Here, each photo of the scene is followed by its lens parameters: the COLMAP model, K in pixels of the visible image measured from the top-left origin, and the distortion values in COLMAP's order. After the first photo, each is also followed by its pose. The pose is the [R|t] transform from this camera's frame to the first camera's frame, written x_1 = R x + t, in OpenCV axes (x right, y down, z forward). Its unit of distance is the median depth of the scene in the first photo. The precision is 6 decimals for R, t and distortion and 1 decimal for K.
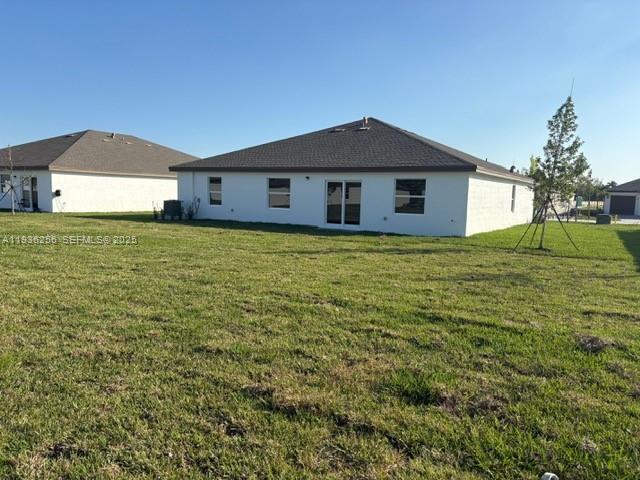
lens RADIAL K [[477.2, 0, 320.0], [0, 477.2, 240.0], [0, 0, 1]] dist [0.006129, 0.001163]
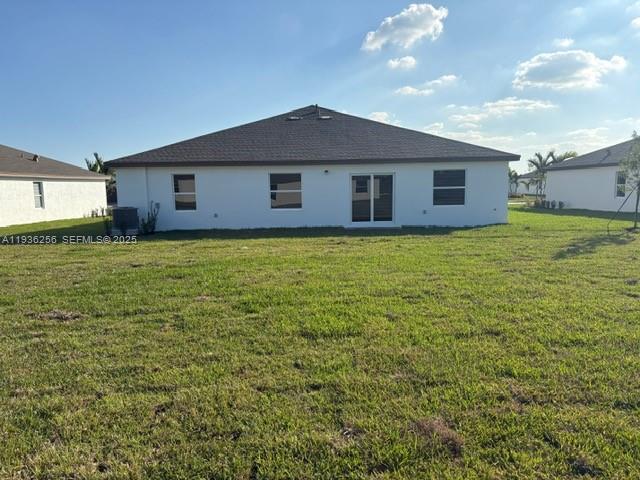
lens RADIAL K [[477.2, 0, 320.0], [0, 477.2, 240.0], [0, 0, 1]] dist [0.006129, 0.001163]
pose [[0.847883, -0.101391, 0.520398, -0.500090], [0.090240, 0.994820, 0.046796, -0.048016], [-0.522447, 0.007283, 0.852641, 0.267281]]
